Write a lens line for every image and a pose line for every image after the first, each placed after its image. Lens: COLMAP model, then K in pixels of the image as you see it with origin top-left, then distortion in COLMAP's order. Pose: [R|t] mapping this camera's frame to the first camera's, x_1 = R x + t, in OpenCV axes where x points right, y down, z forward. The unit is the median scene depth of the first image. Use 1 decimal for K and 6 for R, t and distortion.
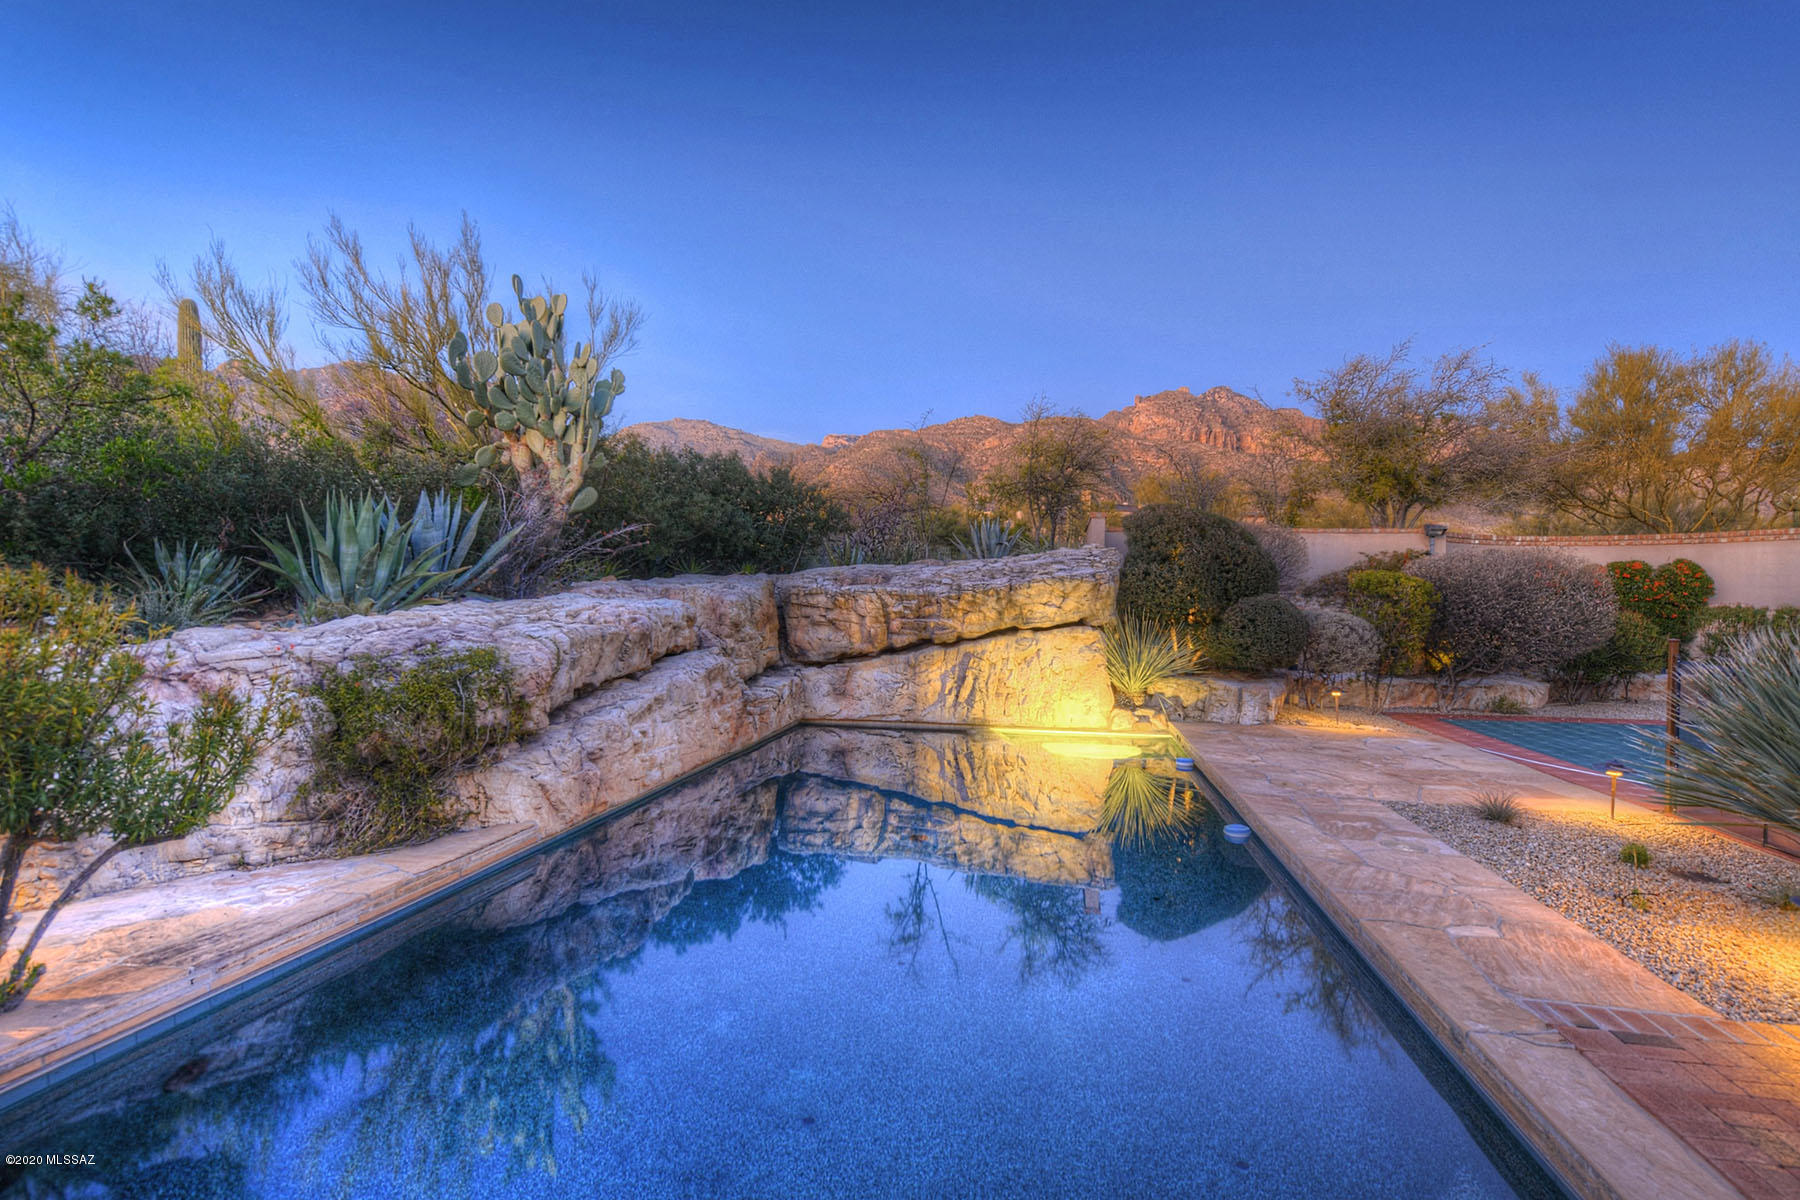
lens RADIAL K [[865.5, 0, 902.7], [0, 865.5, 627.1], [0, 0, 1]] dist [-0.006403, -0.000718]
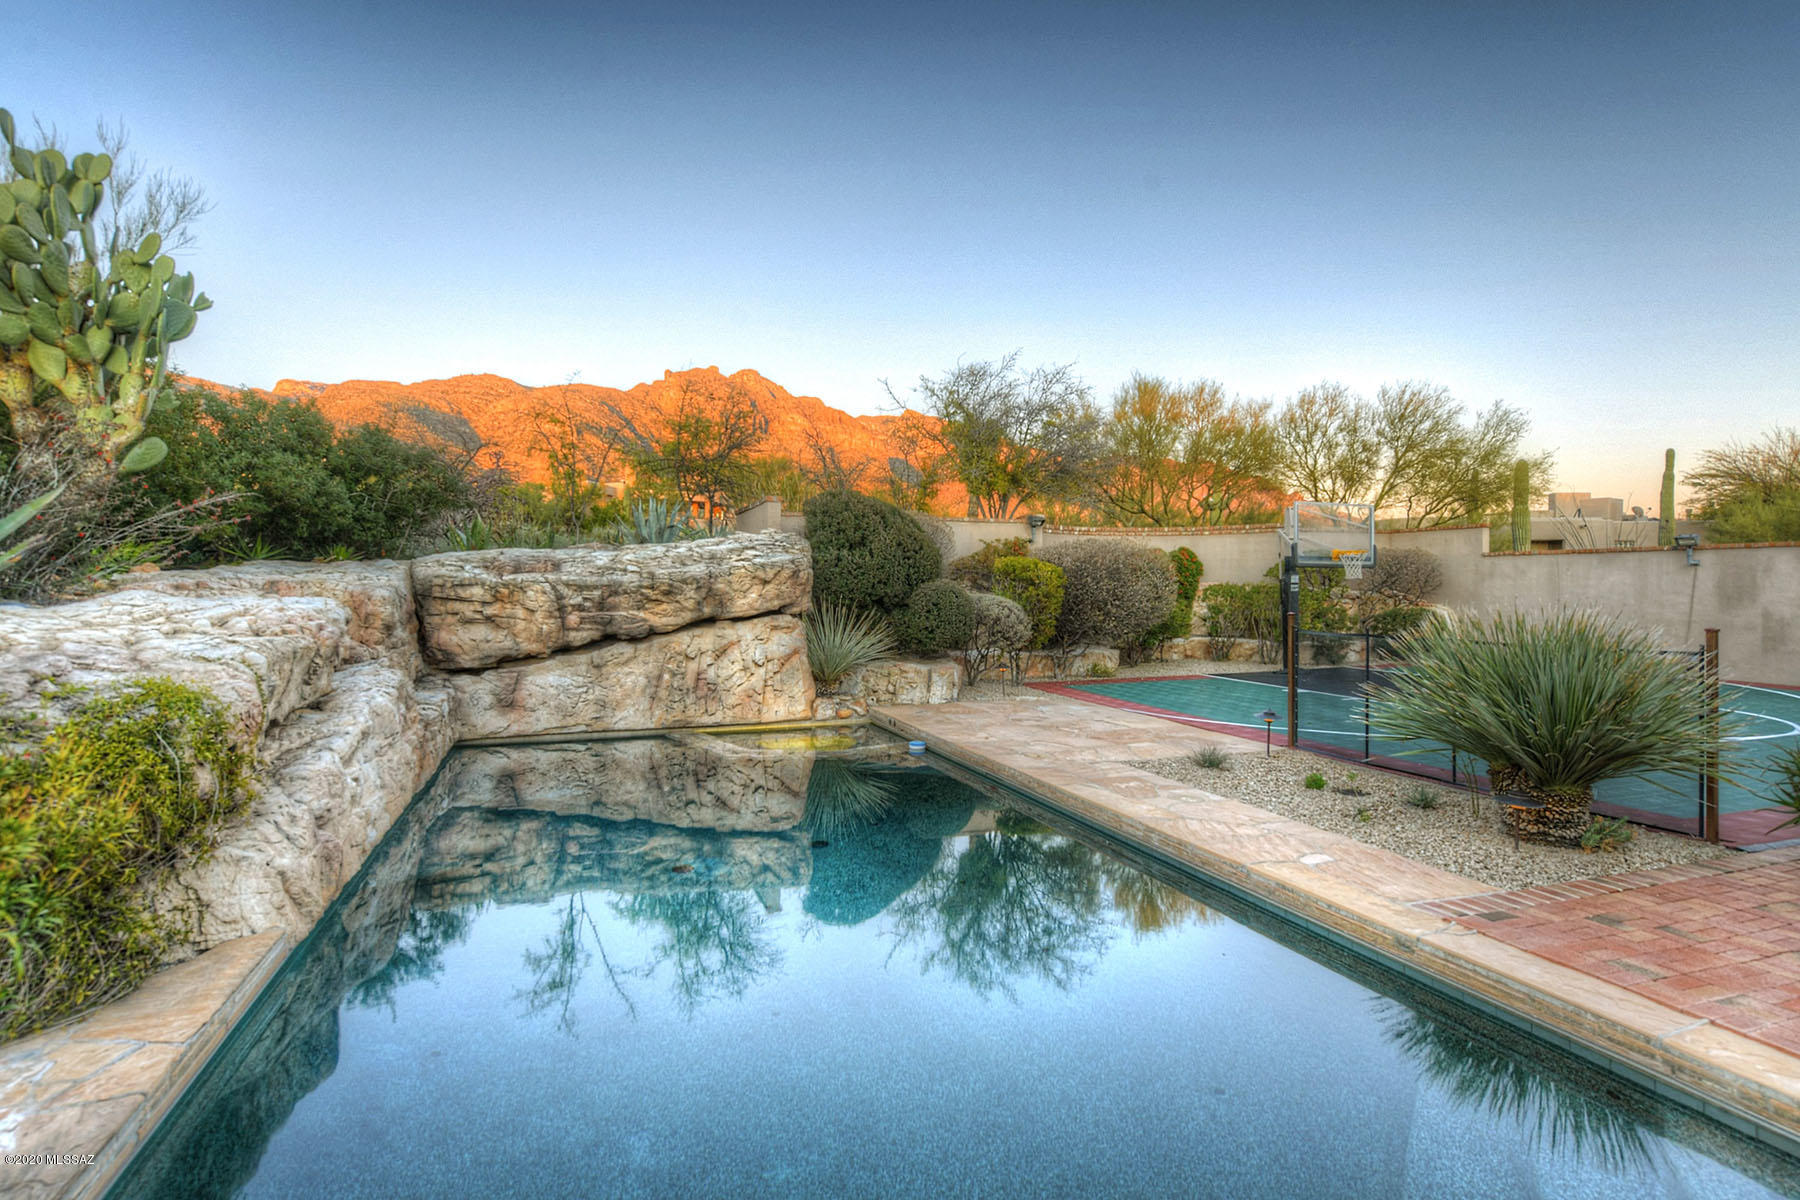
lens RADIAL K [[906.3, 0, 900.0], [0, 906.3, 600.0], [0, 0, 1]] dist [-0.013700, -0.000373]
pose [[0.866403, -0.022238, 0.498849, -0.178328], [0.027839, 0.999605, -0.003789, -0.009933], [-0.498568, 0.017170, 0.866680, 0.065188]]
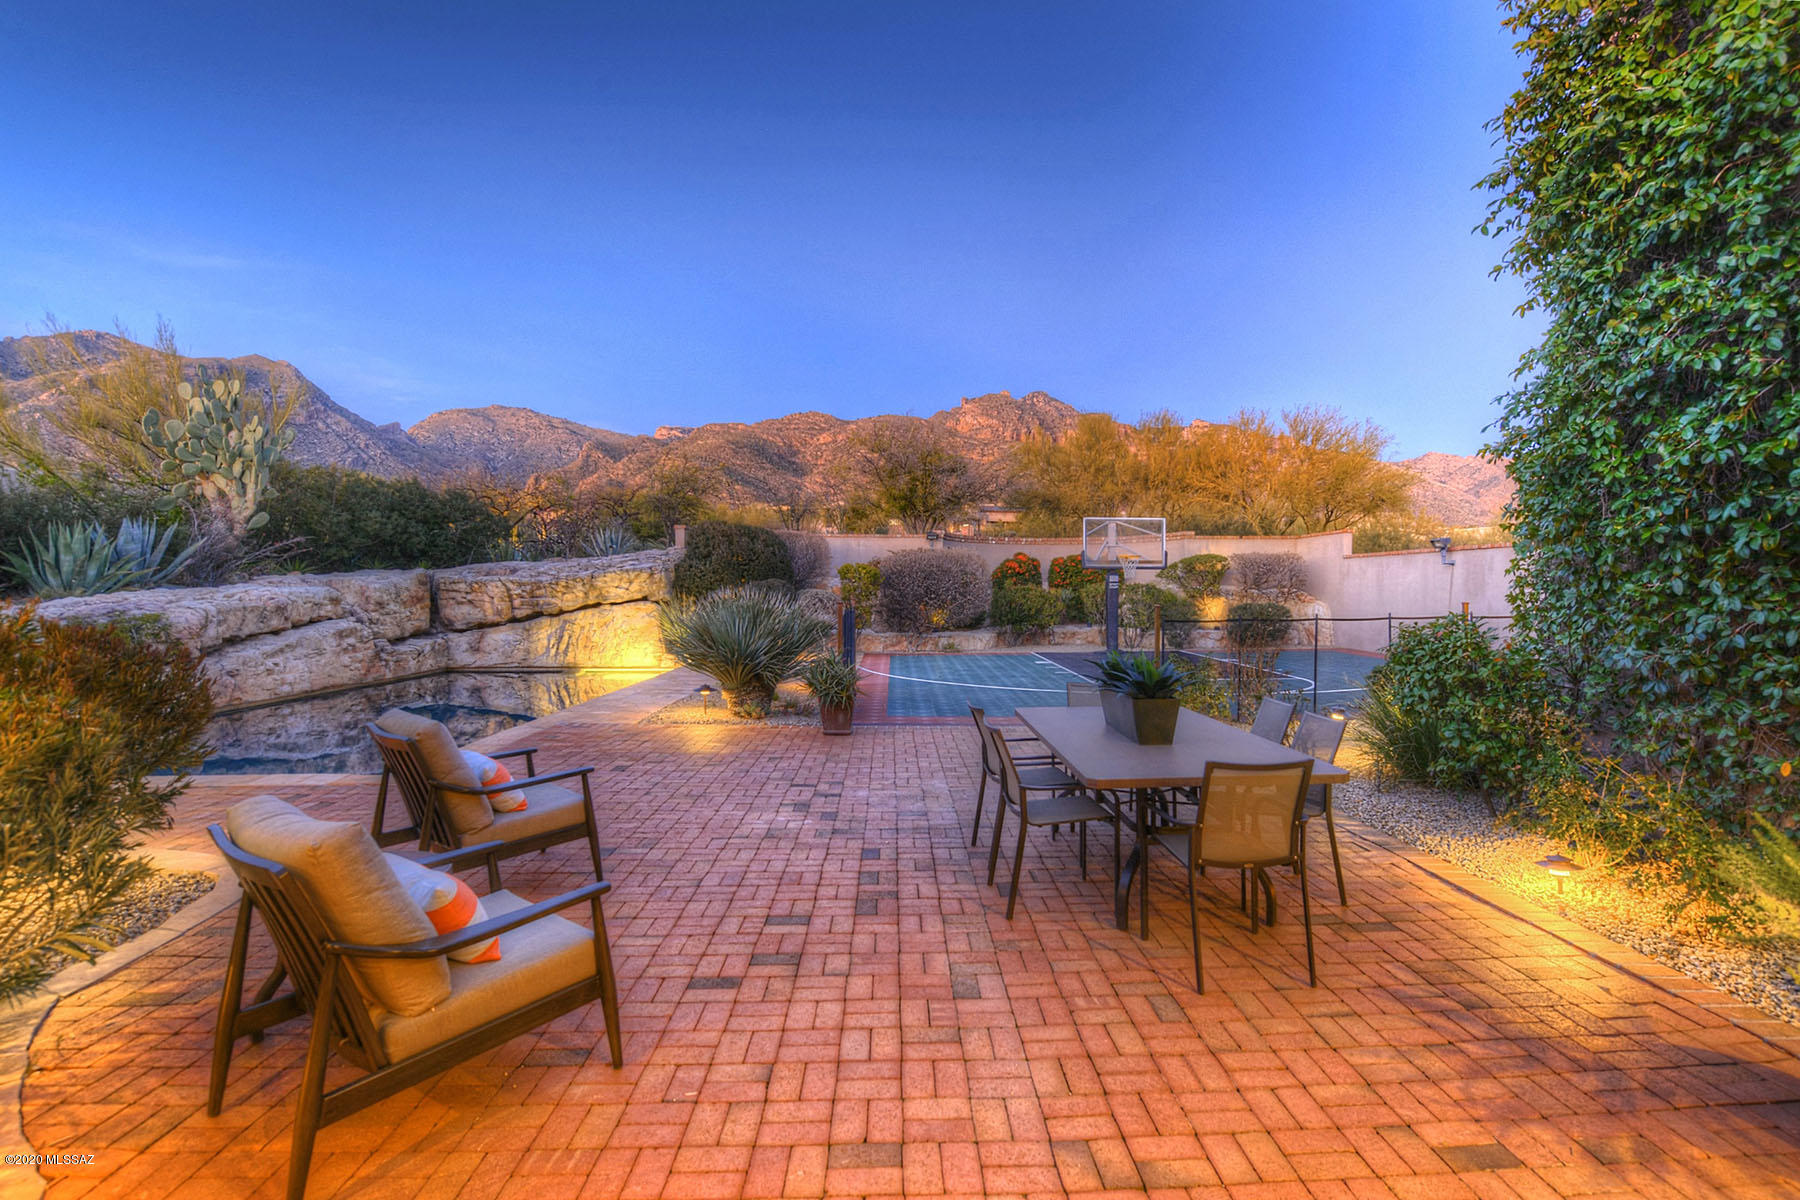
lens RADIAL K [[846.7, 0, 960.7], [0, 846.7, 636.1], [0, 0, 1]] dist [-0.009925, -0.001082]
pose [[0.974099, -0.026562, 0.224555, 0.416248], [0.021130, 0.999424, 0.026559, 0.032957], [-0.225131, -0.021127, 0.974099, -0.593704]]
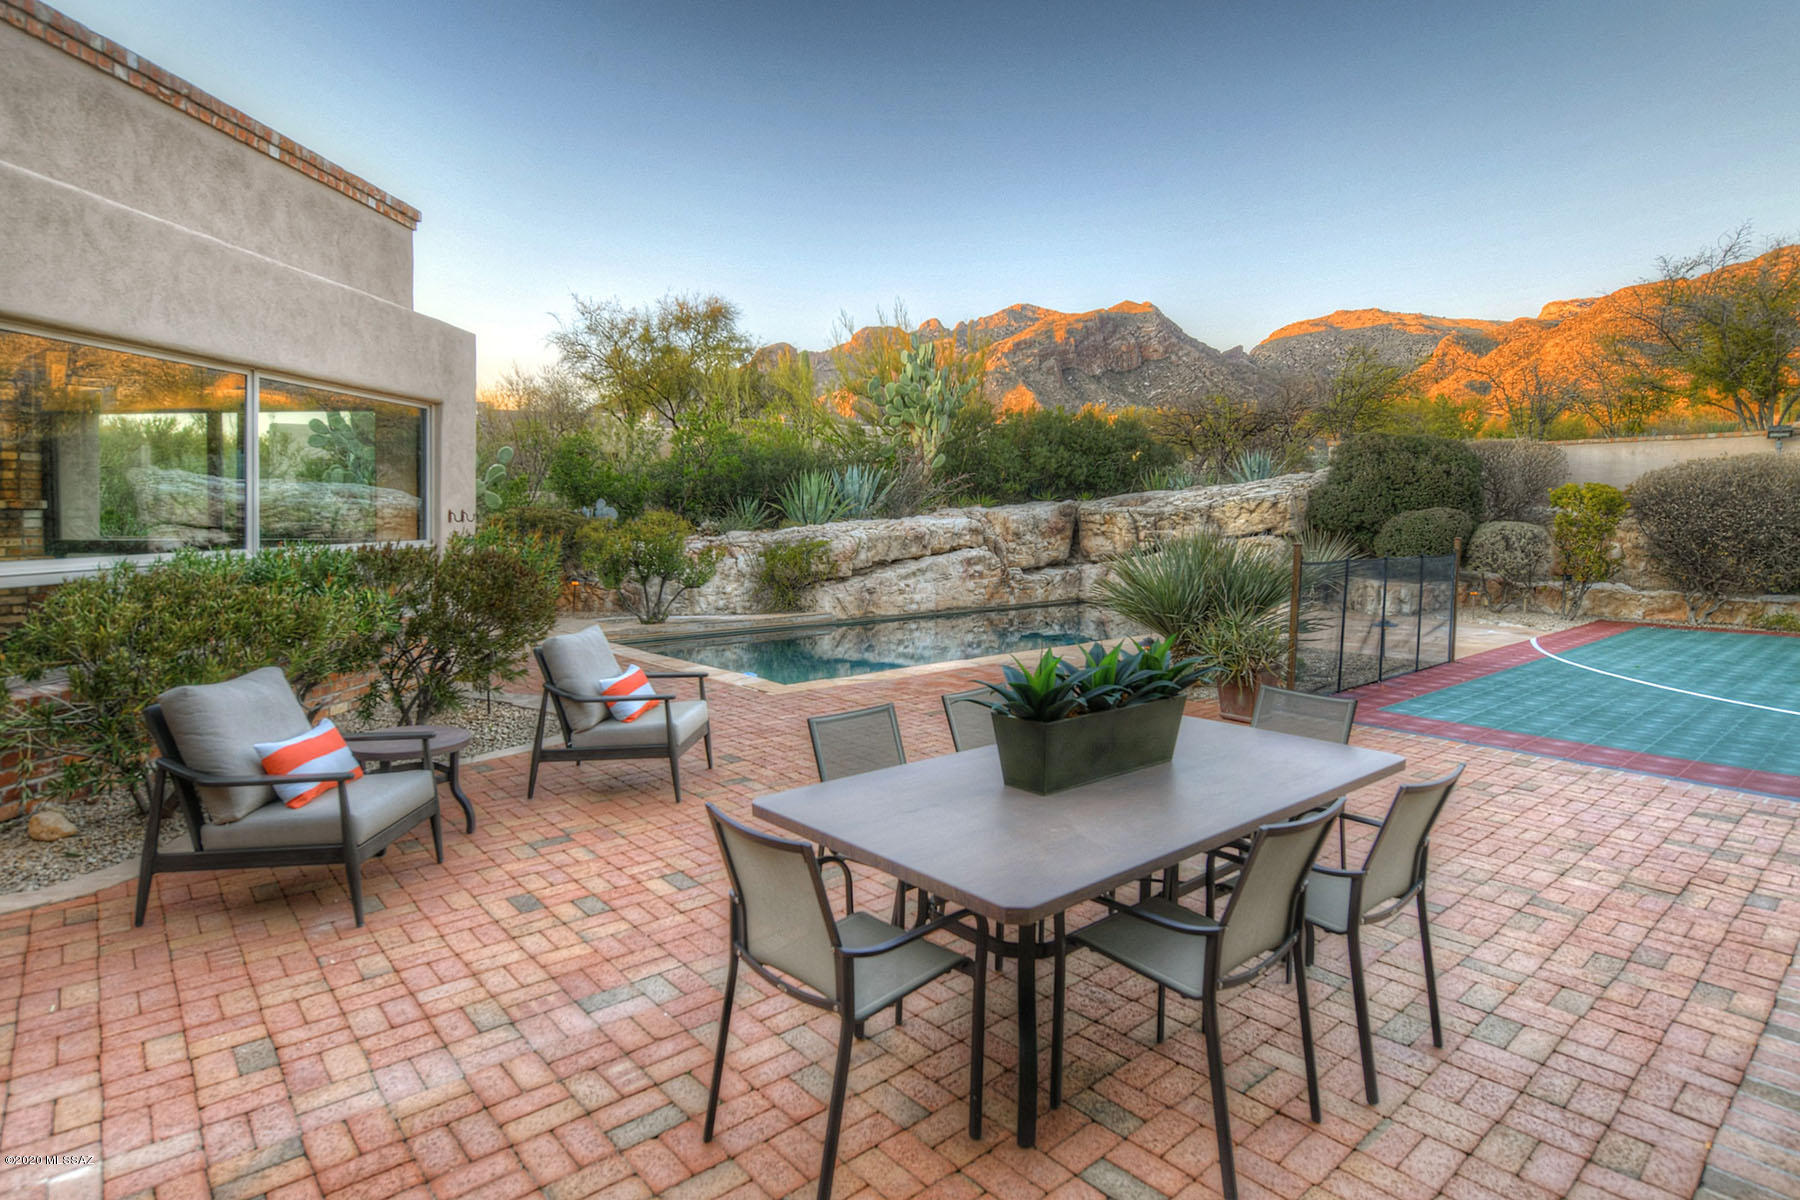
lens RADIAL K [[982.7, 0, 903.6], [0, 982.7, 571.0], [0, 0, 1]] dist [-0.005952, -0.000844]
pose [[0.760735, 0.021600, -0.648703, 0.749937], [-0.010037, 0.999718, 0.021518, 0.025997], [0.648985, -0.009858, 0.760738, -0.472613]]
